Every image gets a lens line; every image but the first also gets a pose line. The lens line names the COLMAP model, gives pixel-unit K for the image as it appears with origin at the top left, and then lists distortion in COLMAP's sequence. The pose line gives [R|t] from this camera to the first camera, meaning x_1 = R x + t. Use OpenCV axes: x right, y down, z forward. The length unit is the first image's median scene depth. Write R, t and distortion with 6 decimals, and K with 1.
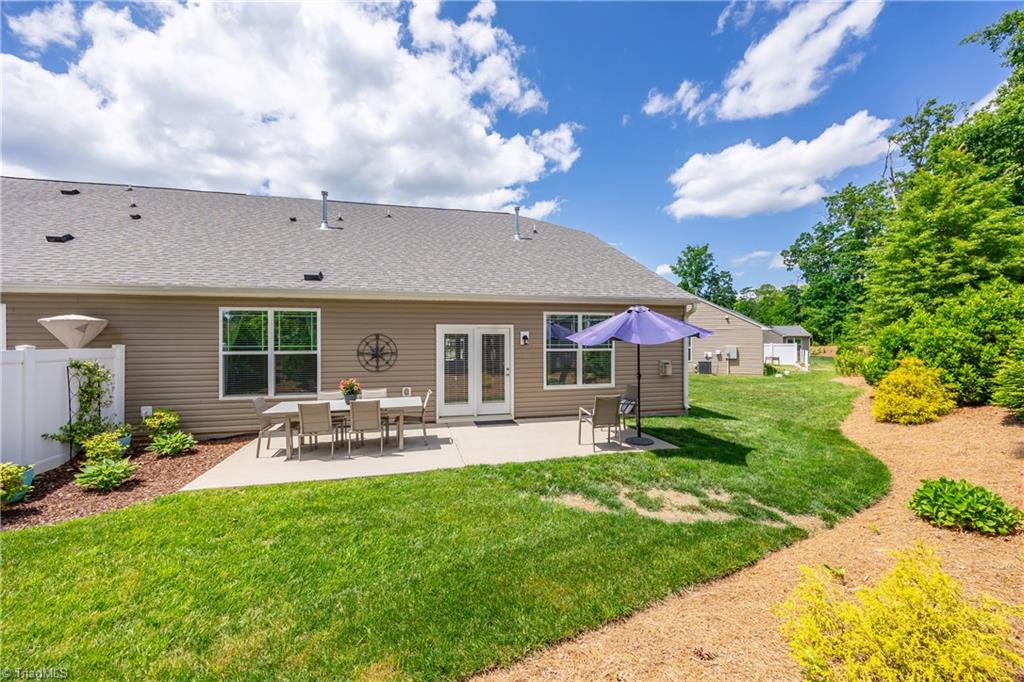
lens RADIAL K [[409.5, 0, 508.0], [0, 409.5, 333.9], [0, 0, 1]] dist [-0.001844, -0.000731]
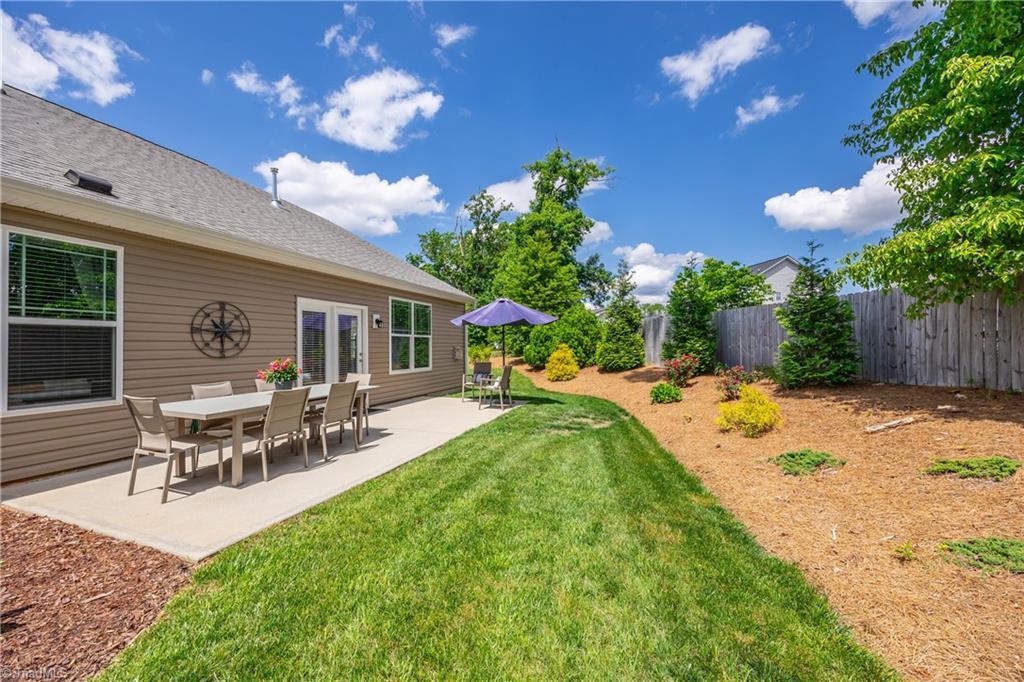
lens RADIAL K [[409.5, 0, 516.3], [0, 409.5, 347.5], [0, 0, 1]] dist [-0.001844, -0.000731]
pose [[0.514064, 0.001417, 0.857751, -0.129504], [-0.007949, 0.999964, 0.003112, 0.013849], [-0.857715, -0.008417, 0.514056, 0.048407]]
